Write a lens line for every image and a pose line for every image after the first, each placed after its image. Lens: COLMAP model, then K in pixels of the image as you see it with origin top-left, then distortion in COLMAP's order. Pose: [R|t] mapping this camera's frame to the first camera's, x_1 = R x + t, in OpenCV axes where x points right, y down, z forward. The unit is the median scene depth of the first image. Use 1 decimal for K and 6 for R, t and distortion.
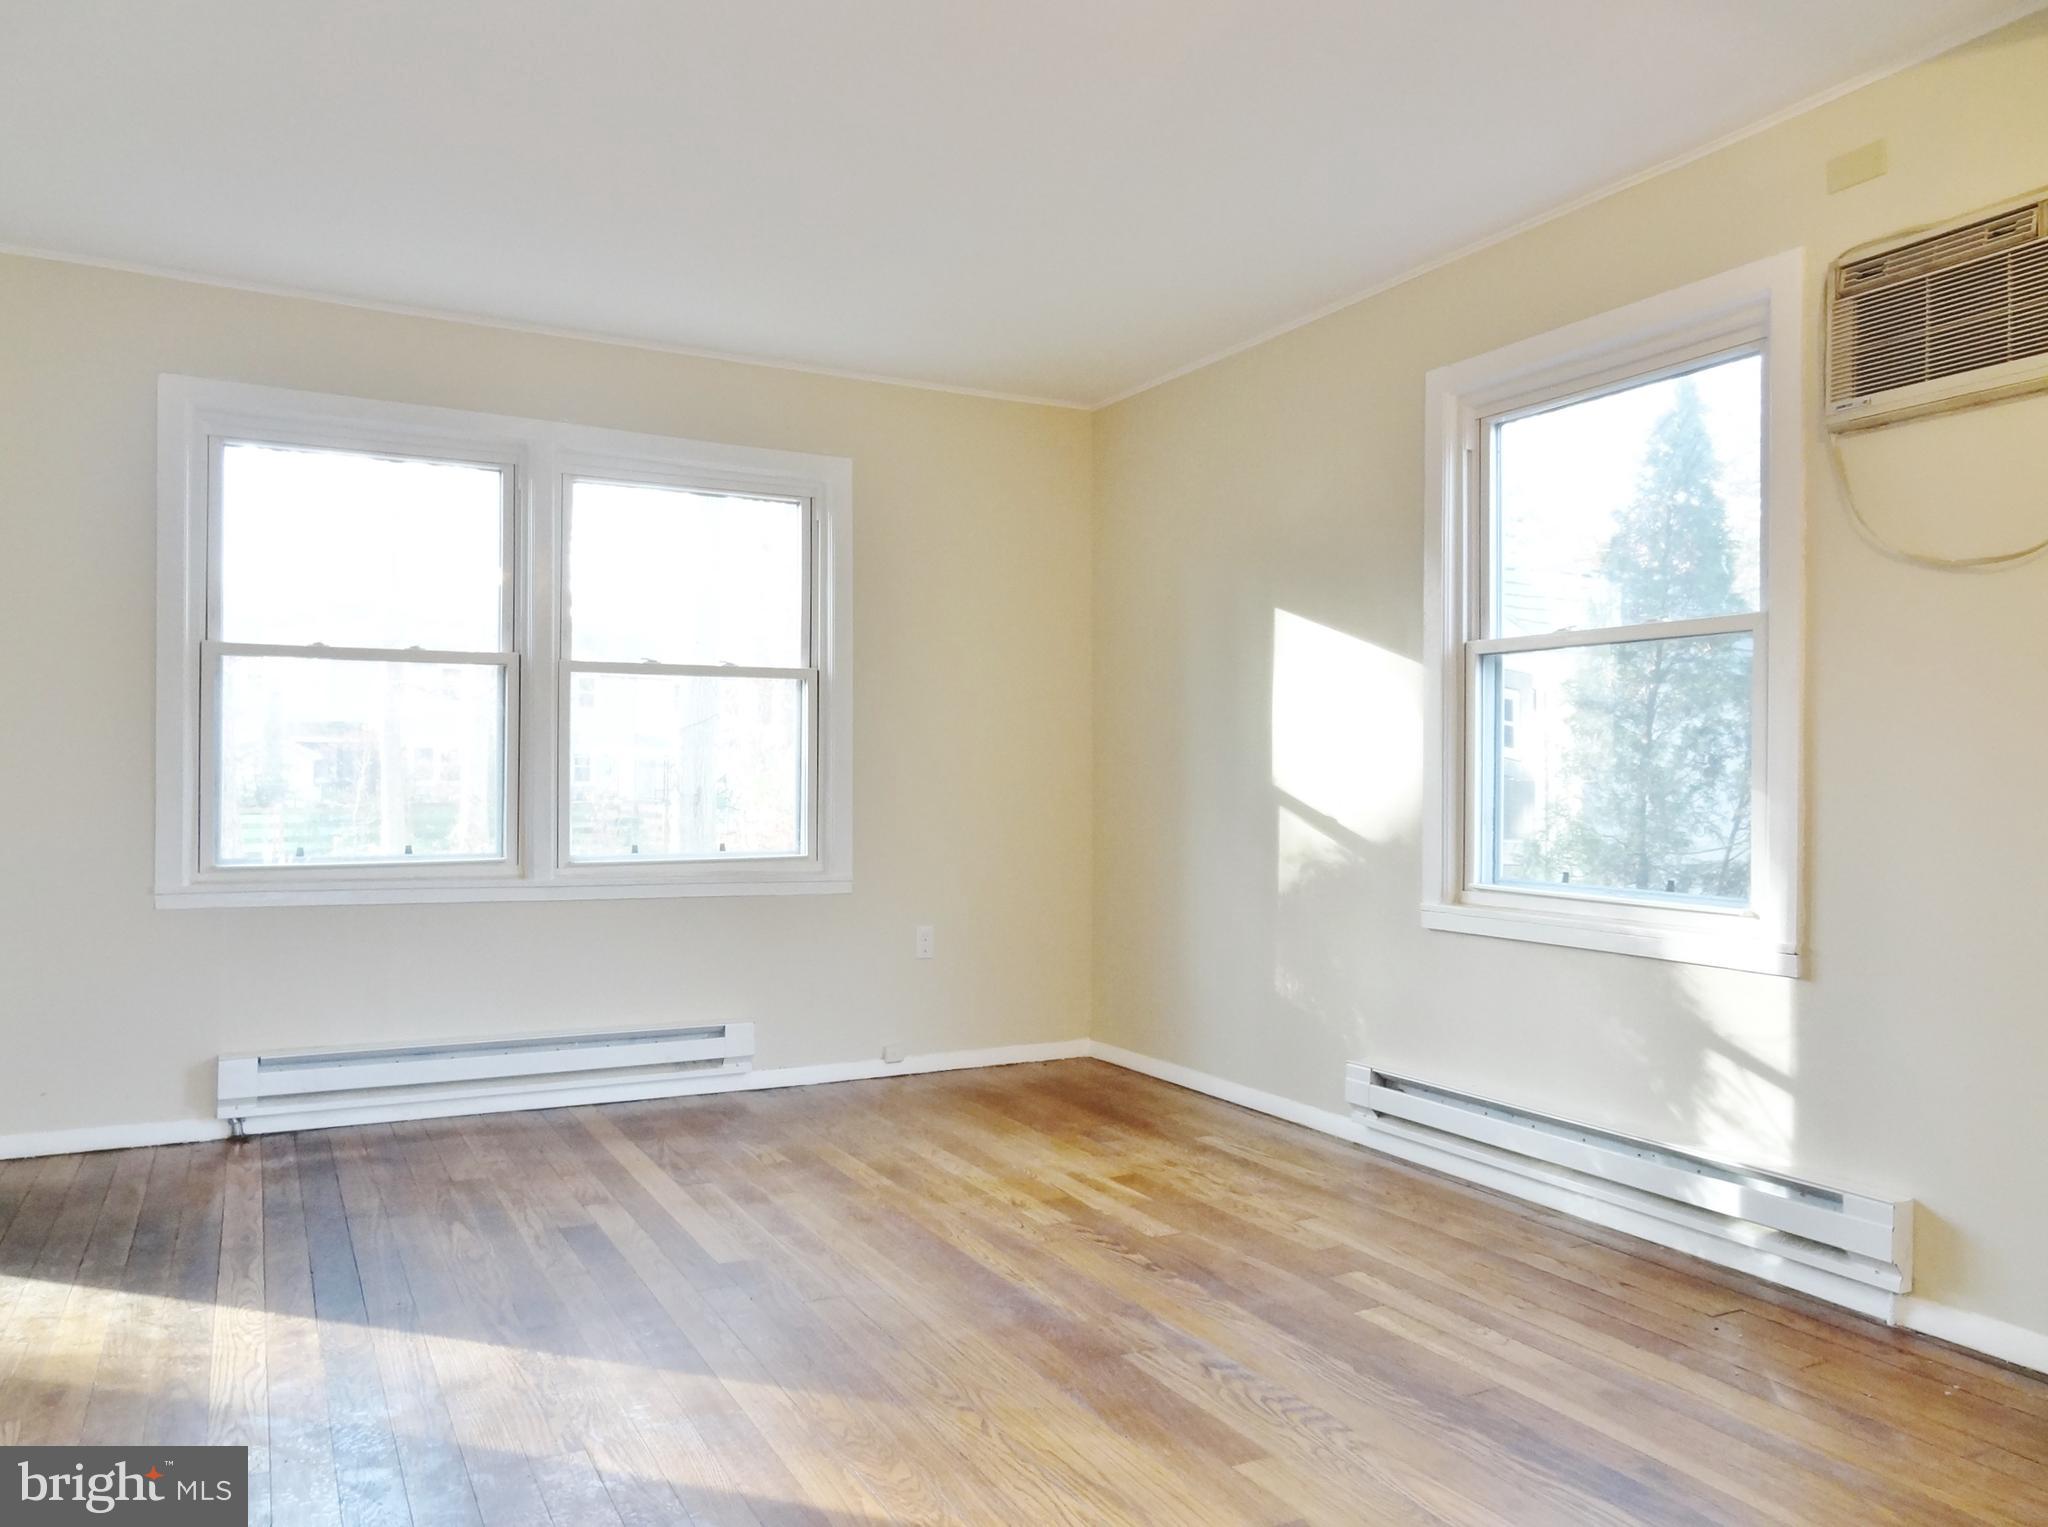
lens RADIAL K [[1457.5, 0, 1010.7], [0, 1457.5, 772.8], [0, 0, 1]] dist [0.005264, 0.004545]
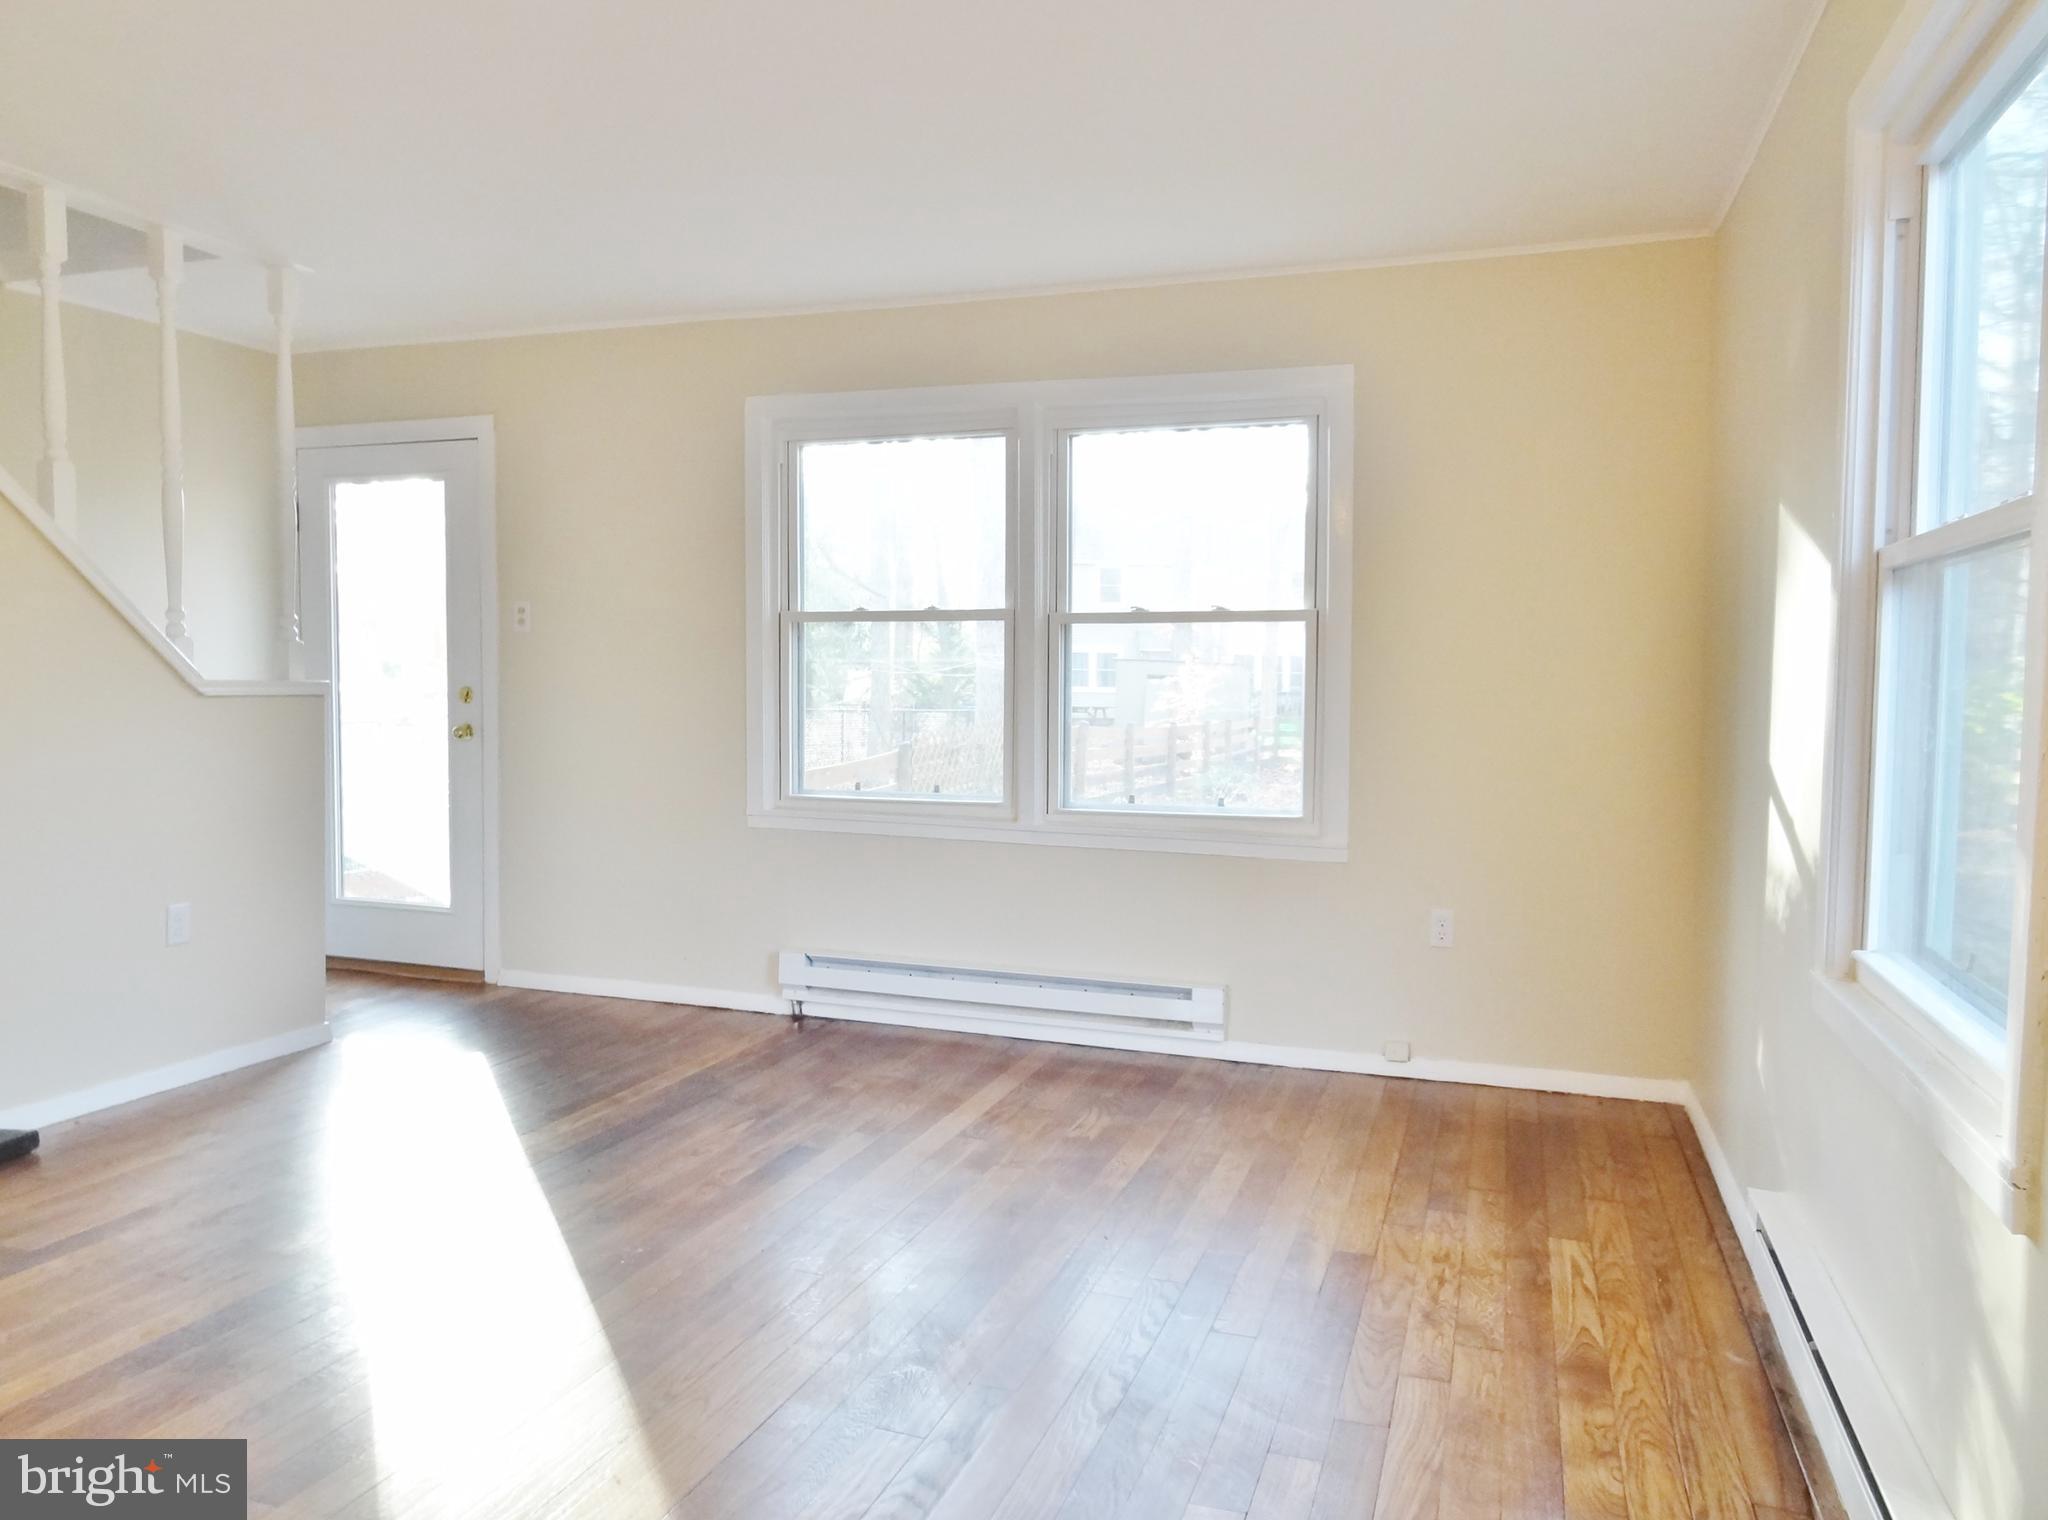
lens RADIAL K [[1457.5, 0, 1006.1], [0, 1457.5, 763.8], [0, 0, 1]] dist [0.005264, 0.004545]
pose [[0.675762, 0.042863, -0.735873, 0.481525], [-0.003308, 0.998474, 0.055121, -0.030455], [0.737113, -0.034814, 0.674872, 0.306988]]
